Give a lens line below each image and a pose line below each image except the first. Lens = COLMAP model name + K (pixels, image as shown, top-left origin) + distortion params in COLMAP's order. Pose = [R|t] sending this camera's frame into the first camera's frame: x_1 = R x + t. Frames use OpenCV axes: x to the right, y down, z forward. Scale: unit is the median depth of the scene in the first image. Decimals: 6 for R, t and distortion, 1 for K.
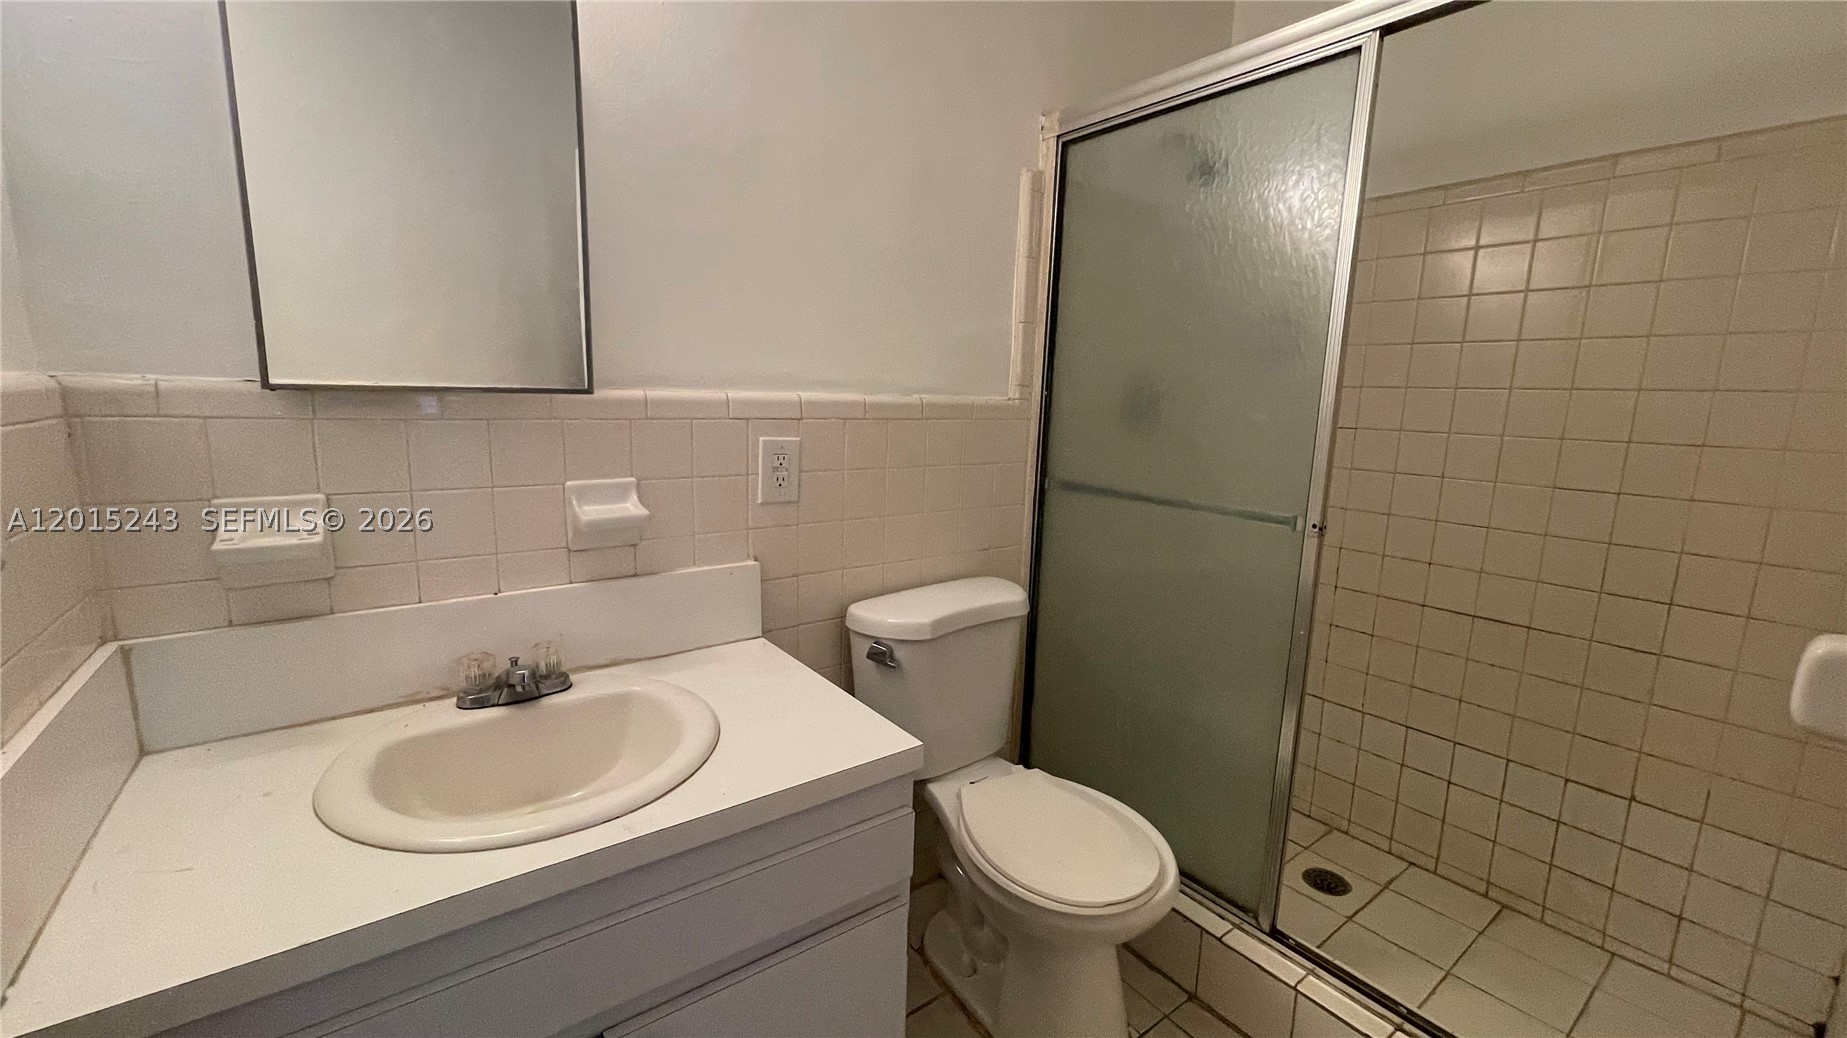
lens RADIAL K [[745.9, 0, 923.5], [0, 745.9, 519.0], [0, 0, 1]] dist [-0.001311, -0.000415]
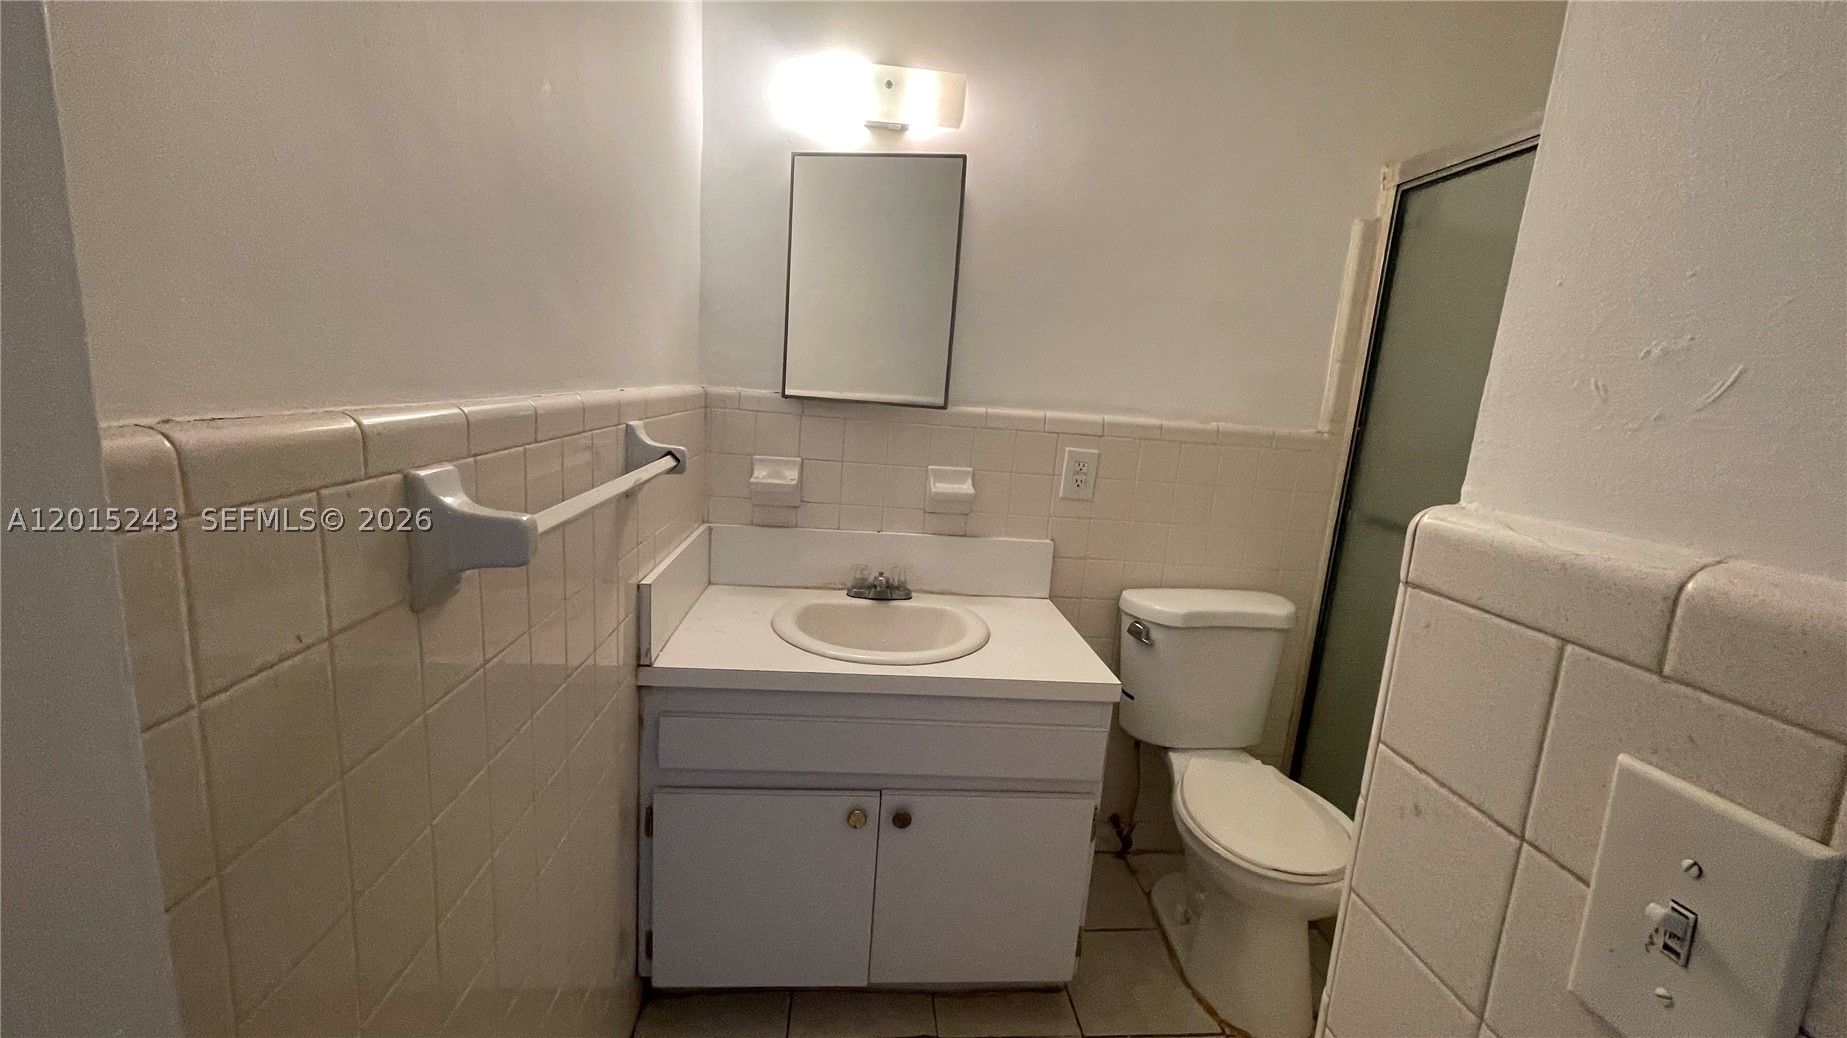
lens RADIAL K [[745.9, 0, 923.5], [0, 745.9, 519.0], [0, 0, 1]] dist [-0.001311, -0.000415]
pose [[0.848727, 0.128473, -0.512989, 0.257972], [-0.138246, 0.990211, 0.019264, 0.024956], [0.510442, 0.054569, 0.858179, -0.252894]]
